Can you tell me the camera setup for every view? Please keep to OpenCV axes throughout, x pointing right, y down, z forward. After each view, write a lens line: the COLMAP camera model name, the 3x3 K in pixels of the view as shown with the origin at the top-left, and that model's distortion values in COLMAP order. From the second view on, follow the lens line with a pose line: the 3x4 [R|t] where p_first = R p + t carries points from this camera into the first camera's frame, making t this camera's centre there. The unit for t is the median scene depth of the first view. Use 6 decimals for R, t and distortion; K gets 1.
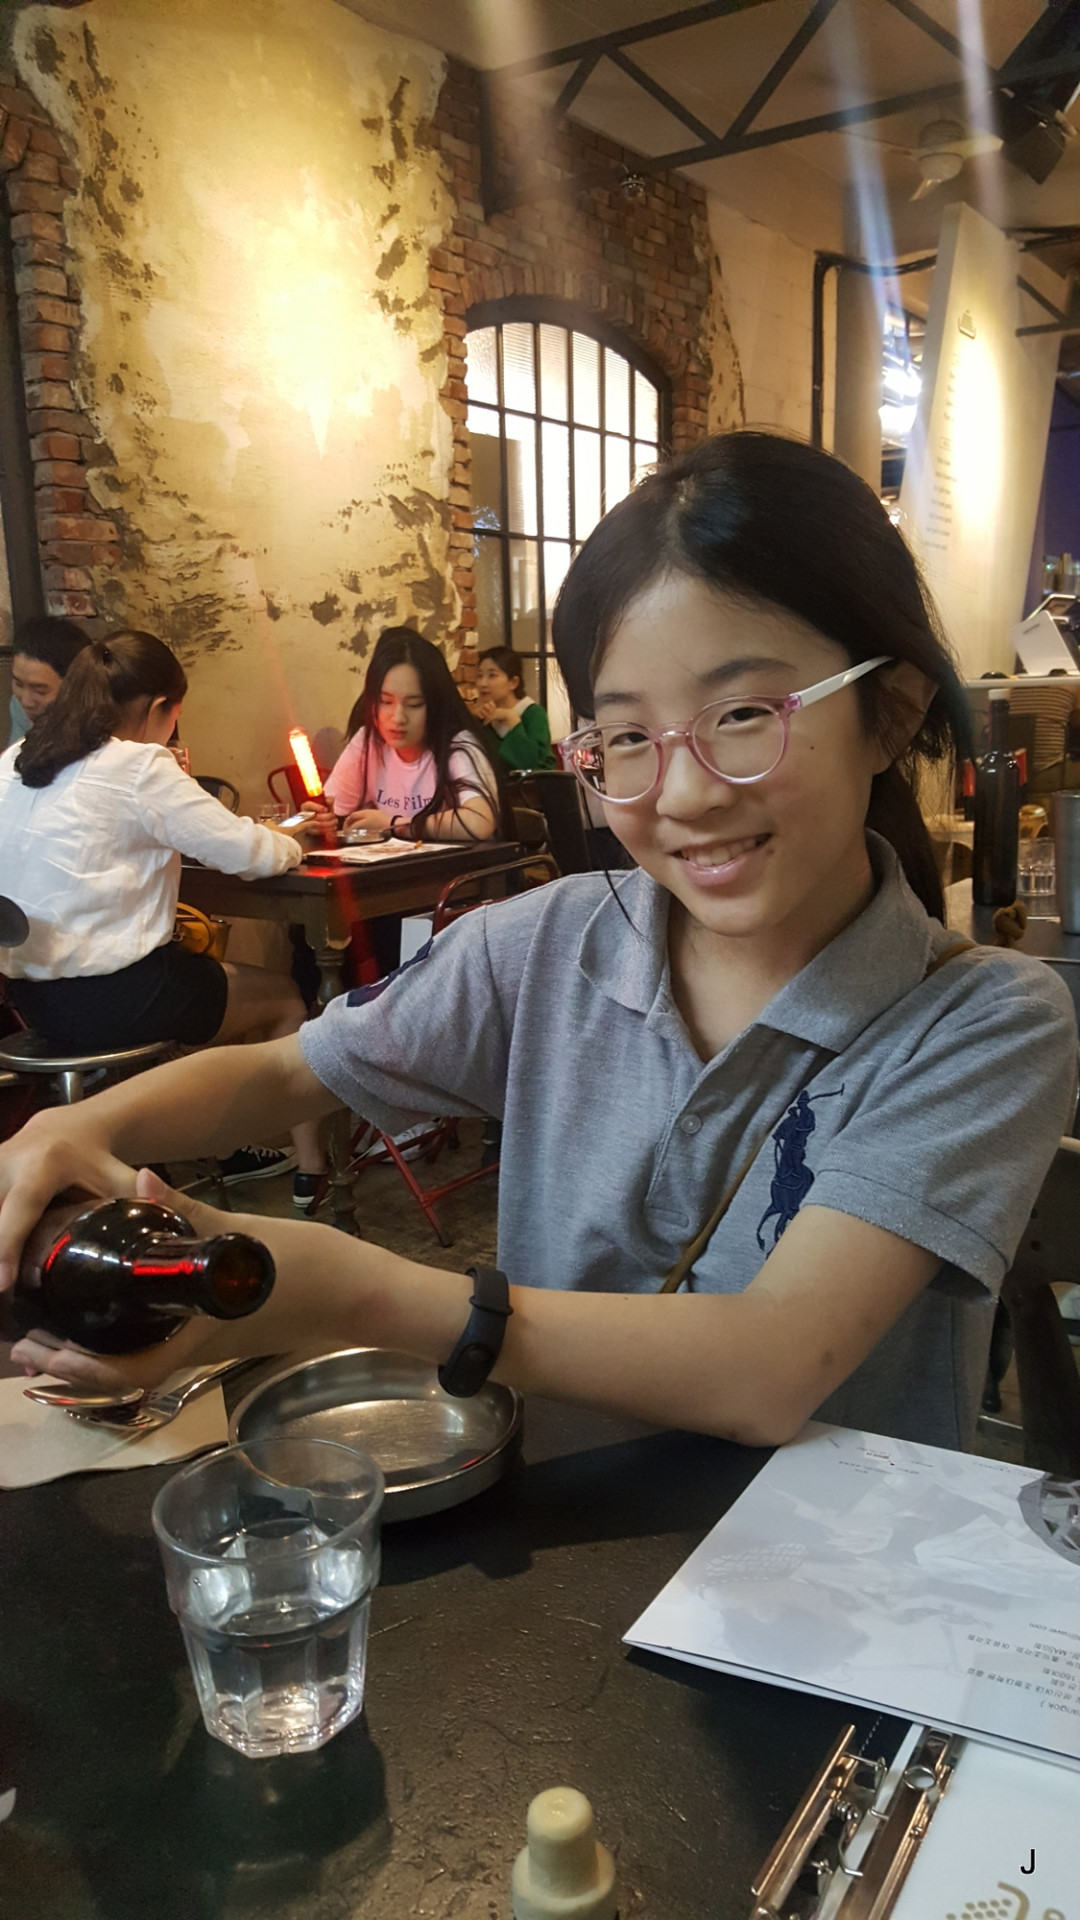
lens RADIAL K [[1449.0, 0, 563.9], [0, 1449.0, 1003.0], [0, 0, 1]] dist [0.080947, -0.131685]
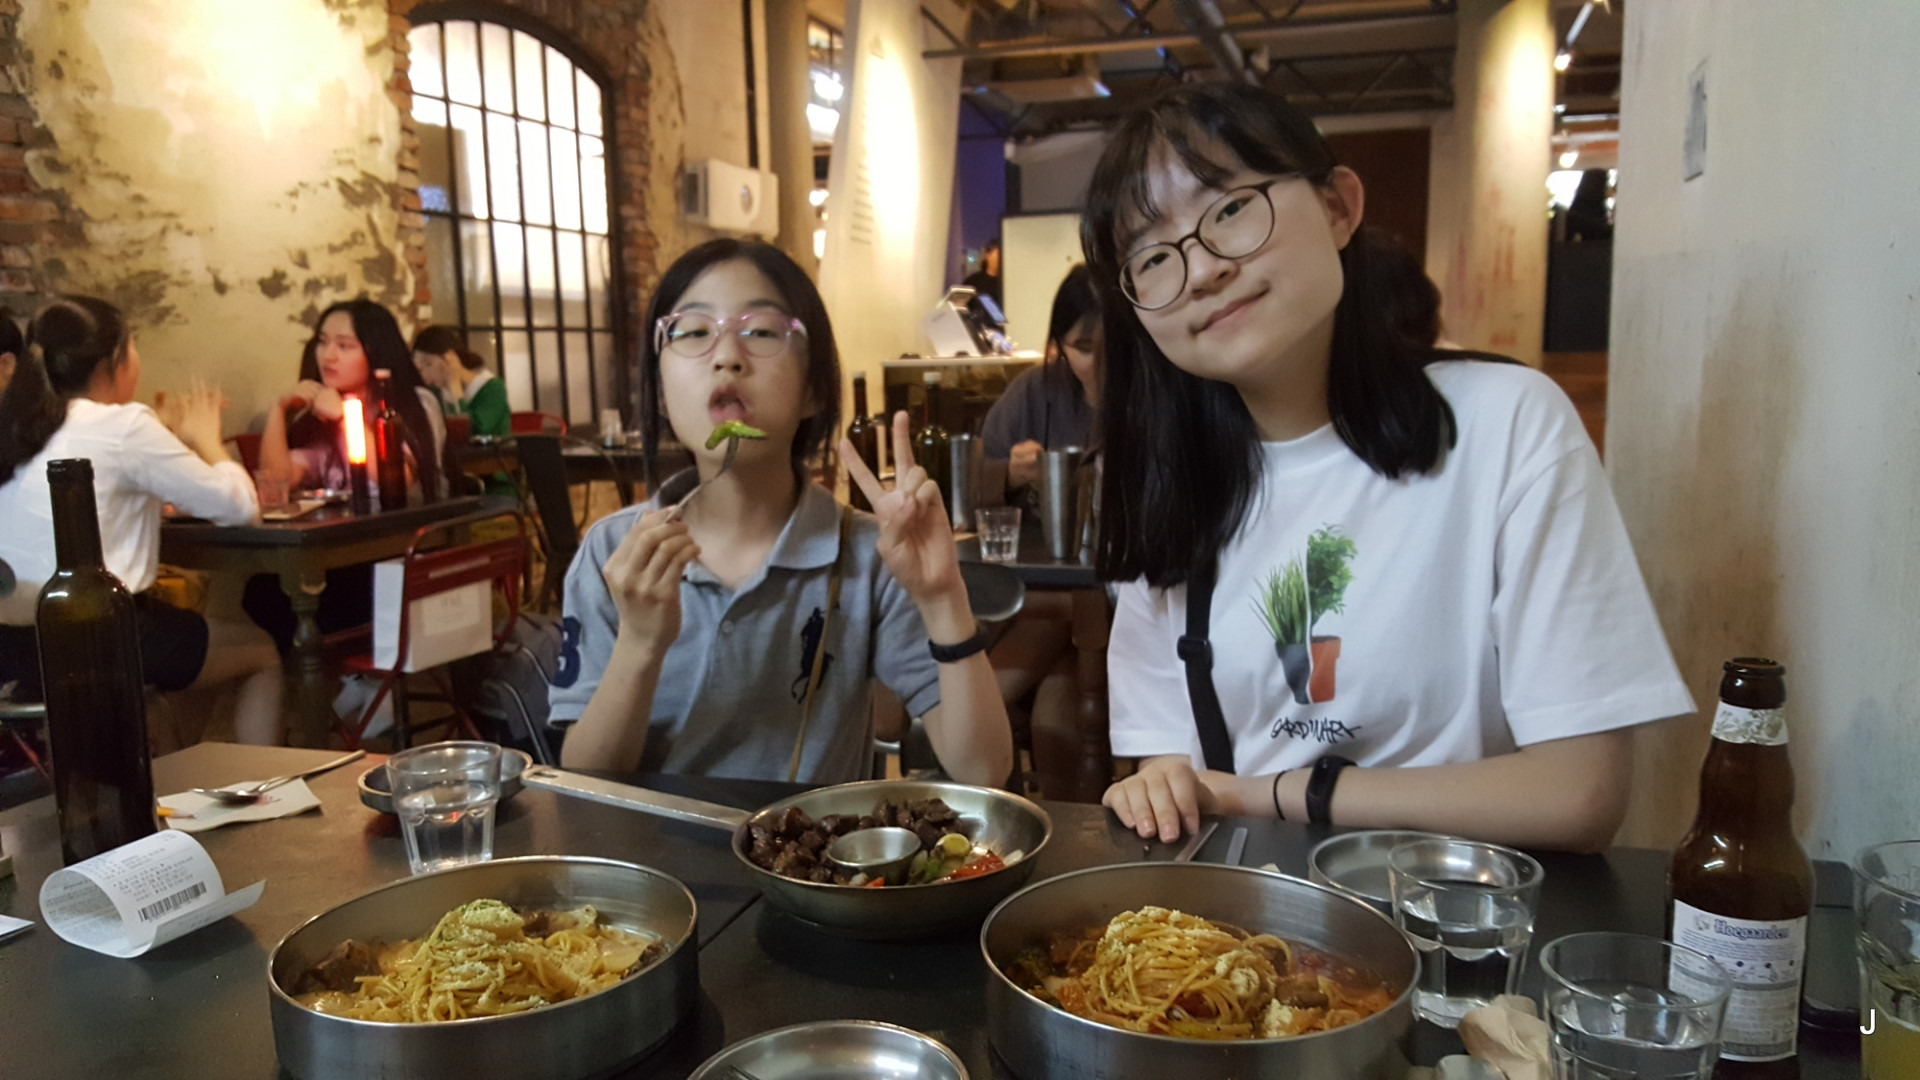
lens RADIAL K [[1449.0, 0, 955.3], [0, 1449.0, 587.0], [0, 0, 1]] dist [0.080947, -0.131685]
pose [[0.960036, -0.040150, 0.276982, 0.002750], [0.055898, 0.997224, -0.049193, 0.019730], [-0.274238, 0.062710, 0.959615, -0.106214]]
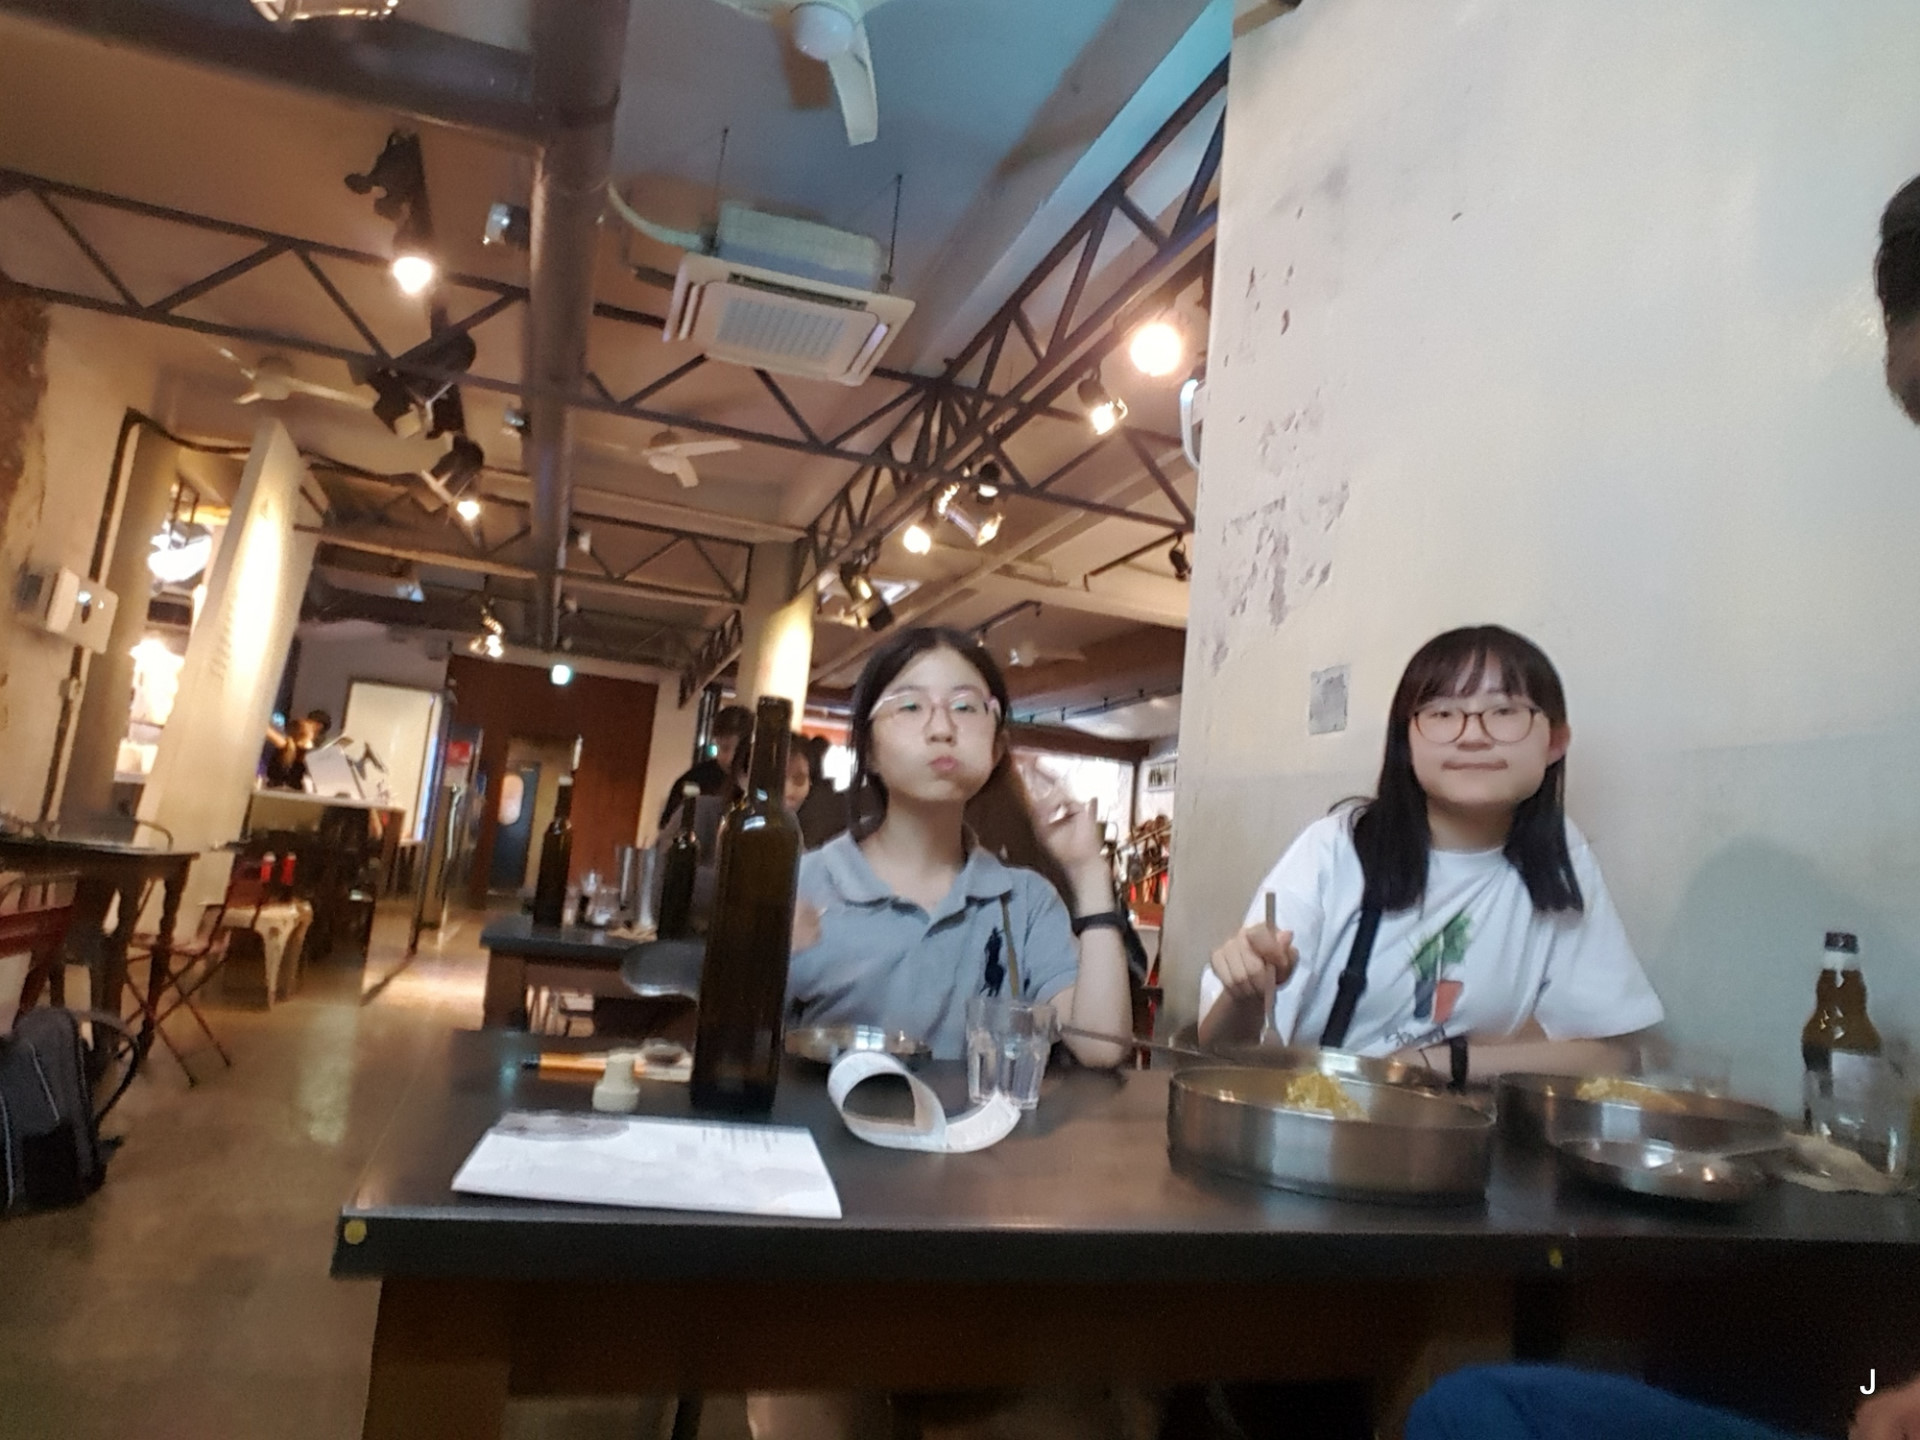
lens RADIAL K [[1223.8, 0, 968.5], [0, 1223.8, 732.8], [0, 0, 1]] dist [-0.070549, 0.026839]
pose [[0.598950, 0.187208, 0.778596, -0.159367], [0.056726, 0.959928, -0.274446, 0.036633], [-0.798775, 0.208546, 0.564329, 0.003223]]
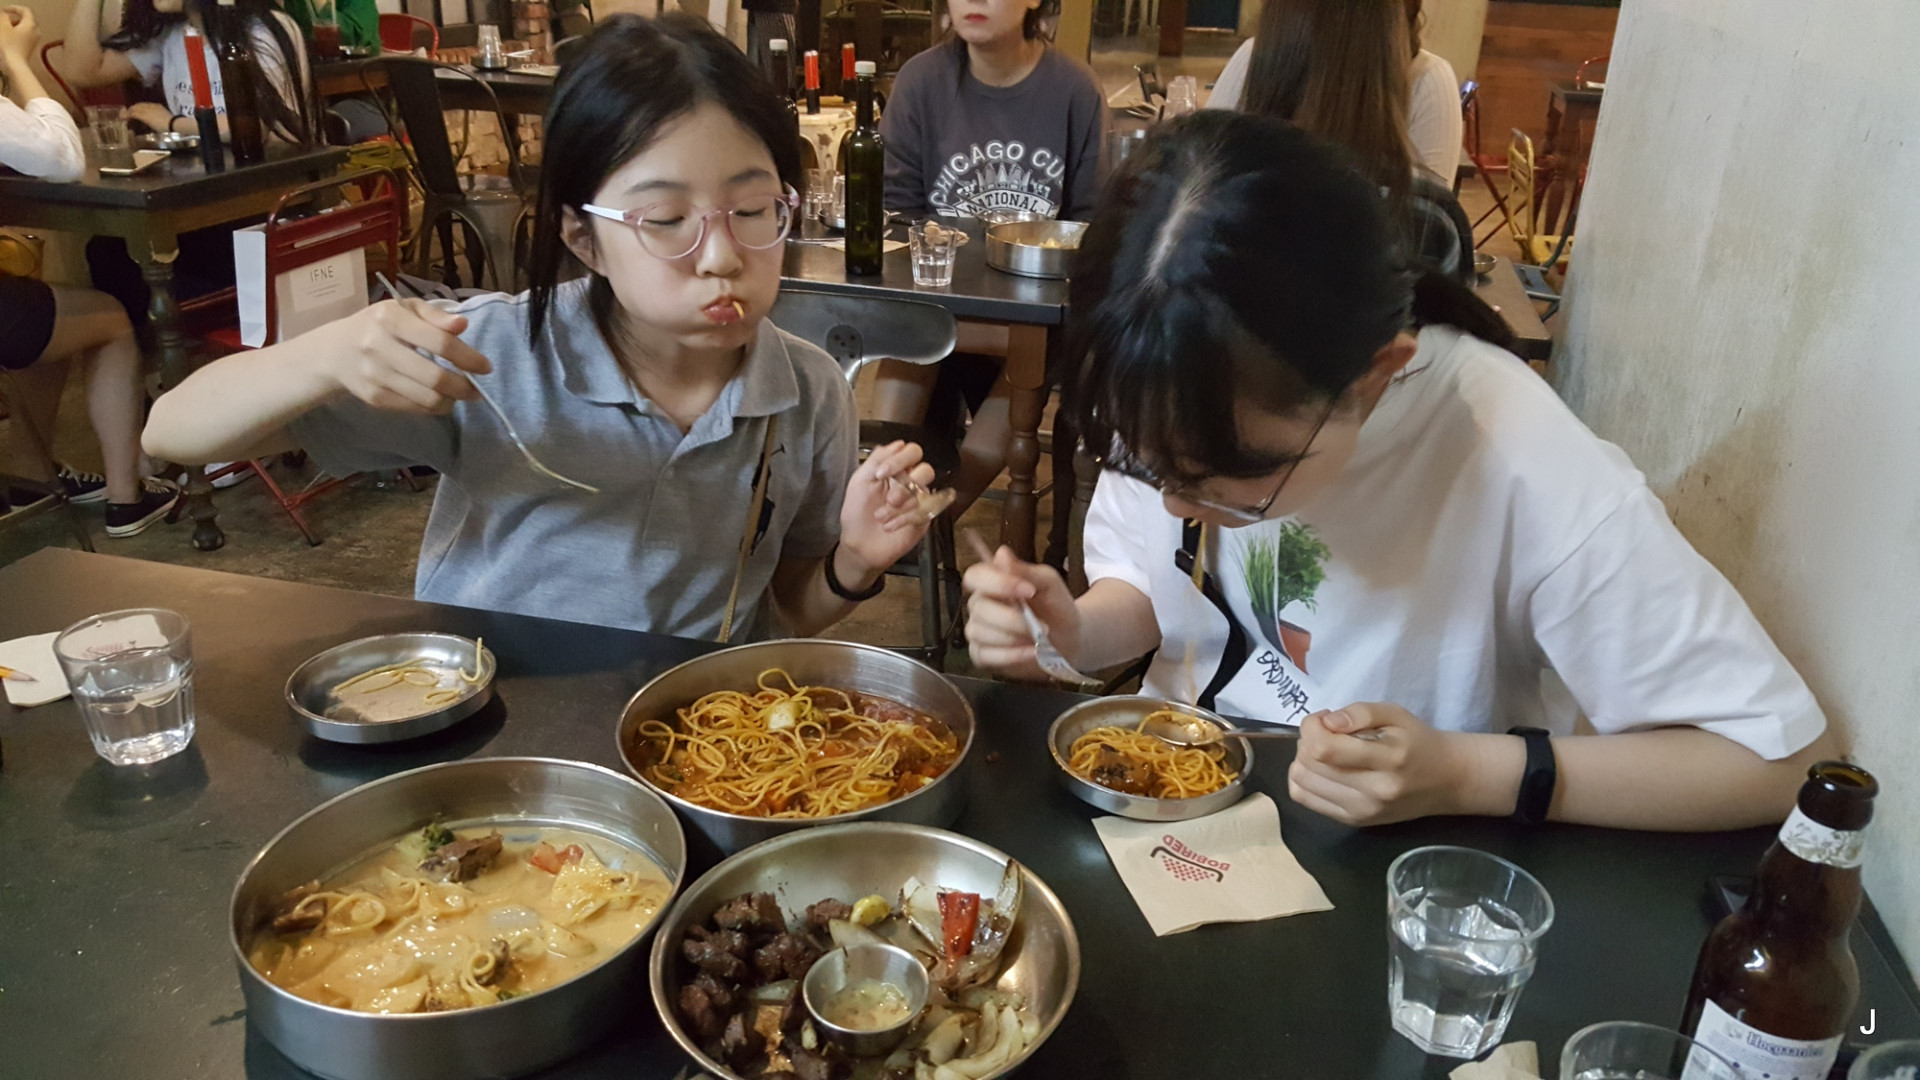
lens RADIAL K [[1449.0, 0, 963.6], [0, 1449.0, 569.0], [0, 0, 1]] dist [0.080947, -0.131685]
pose [[0.939329, -0.081718, 0.333141, 0.003825], [0.013539, 0.979284, 0.202040, -0.013650], [-0.342750, -0.185272, 0.920976, -0.082135]]
